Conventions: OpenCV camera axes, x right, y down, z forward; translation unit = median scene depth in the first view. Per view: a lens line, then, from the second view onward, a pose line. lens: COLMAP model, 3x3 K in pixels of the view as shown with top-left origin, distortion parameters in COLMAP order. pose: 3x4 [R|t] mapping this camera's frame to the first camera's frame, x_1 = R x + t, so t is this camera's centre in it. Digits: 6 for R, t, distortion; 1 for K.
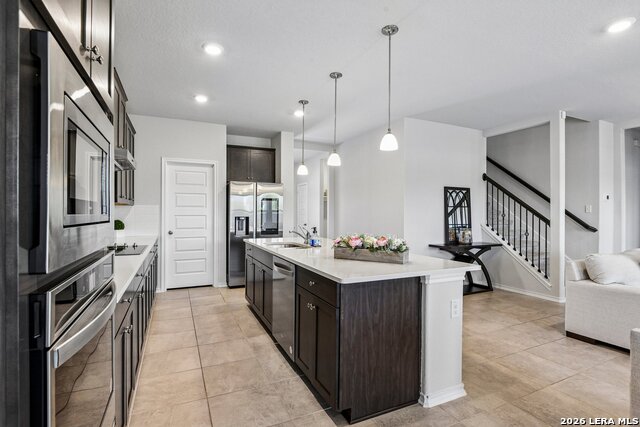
lens RADIAL K [[300.0, 0, 320.6], [0, 300.0, 212.7], [0, 0, 1]] dist [-0.009582, 0.002054]
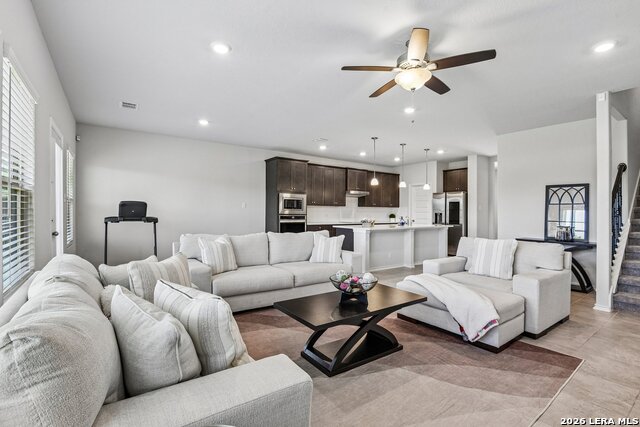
lens RADIAL K [[300.0, 0, 318.3], [0, 300.0, 210.7], [0, 0, 1]] dist [-0.009582, 0.002054]
pose [[0.173291, -0.000654, -0.984870, 1.370022], [-0.006085, 0.999980, -0.001735, 0.008085], [0.984852, 0.006294, 0.173284, 0.038075]]
